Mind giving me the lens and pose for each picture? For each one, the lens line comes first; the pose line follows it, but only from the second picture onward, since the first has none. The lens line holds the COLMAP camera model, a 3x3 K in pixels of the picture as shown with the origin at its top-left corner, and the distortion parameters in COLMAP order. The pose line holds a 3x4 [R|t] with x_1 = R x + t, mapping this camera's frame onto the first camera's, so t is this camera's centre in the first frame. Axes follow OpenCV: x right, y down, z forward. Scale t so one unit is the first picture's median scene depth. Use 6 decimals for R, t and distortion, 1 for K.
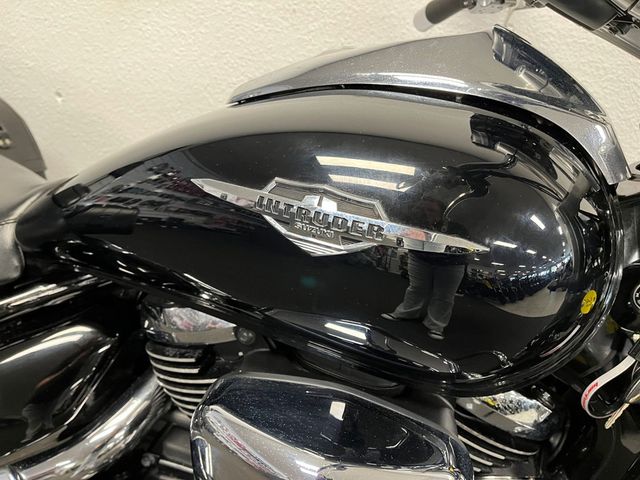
lens RADIAL K [[493.5, 0, 320.0], [0, 493.5, 240.0], [0, 0, 1]] dist [0.099225, -0.118201]
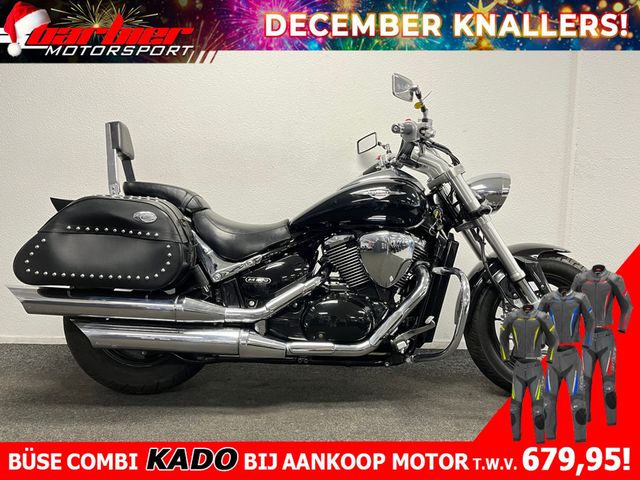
lens RADIAL K [[493.5, 0, 320.0], [0, 493.5, 240.0], [0, 0, 1]] dist [0.099225, -0.118201]
pose [[0.959041, -0.102507, 0.264070, -1.573546], [0.193602, 0.917712, -0.346877, 1.626151], [-0.206783, 0.383794, 0.899968, -2.712037]]
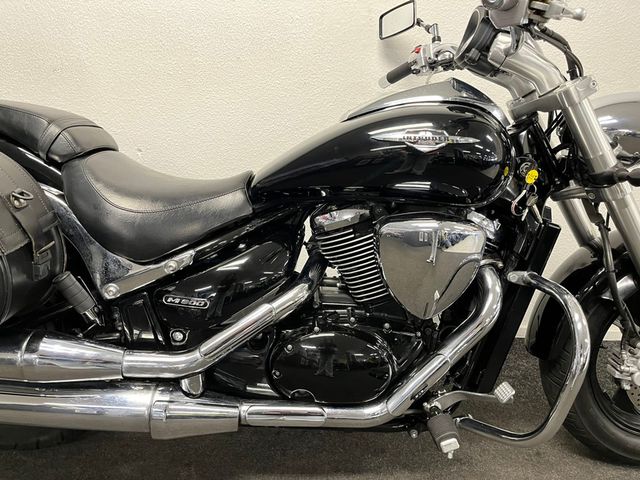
lens RADIAL K [[478.4, 0, 320.0], [0, 478.4, 240.0], [0, 0, 1]] dist [0.039843, -0.001726]
pose [[0.966077, -0.139679, 0.217220, -0.890275], [0.165506, 0.980543, -0.105560, 0.501877], [-0.198249, 0.137931, 0.970398, -1.062499]]
